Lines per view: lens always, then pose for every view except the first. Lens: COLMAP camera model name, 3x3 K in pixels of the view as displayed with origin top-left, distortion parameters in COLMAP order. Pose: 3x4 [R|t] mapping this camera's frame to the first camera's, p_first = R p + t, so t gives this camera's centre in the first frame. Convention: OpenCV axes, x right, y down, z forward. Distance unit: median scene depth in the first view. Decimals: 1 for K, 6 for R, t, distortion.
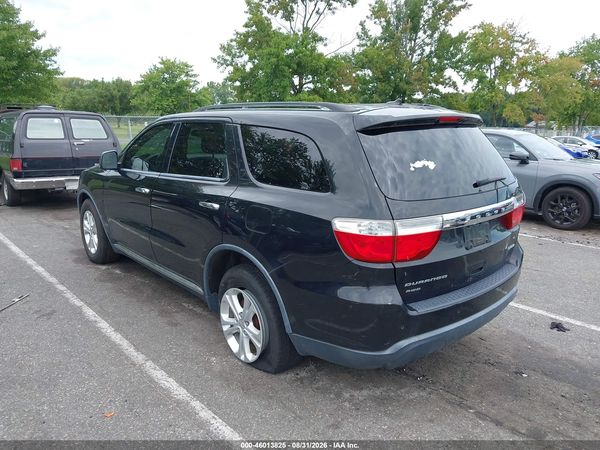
lens RADIAL K [[478.9, 0, 287.6], [0, 478.9, 223.8], [0, 0, 1]] dist [0.011823, 0.005769]
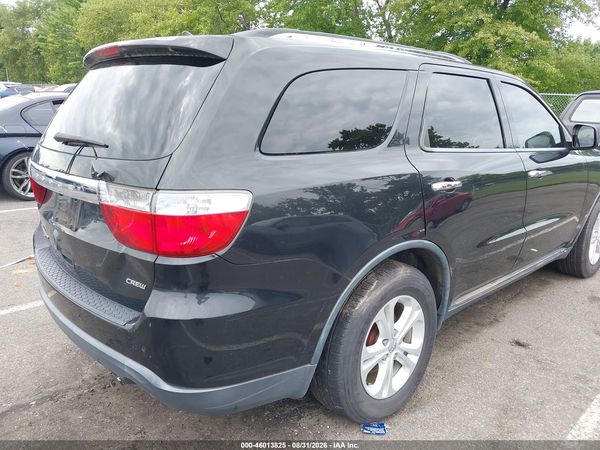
lens RADIAL K [[472.3, 0, 300.0], [0, 472.3, 225.0], [0, 0, 1]] dist [-0.003193, 0.003426]
pose [[0.042960, 0.245610, -0.968416, 0.577771], [-0.235221, 0.944550, 0.229123, -0.107610], [0.970992, 0.217949, 0.098350, 0.667222]]
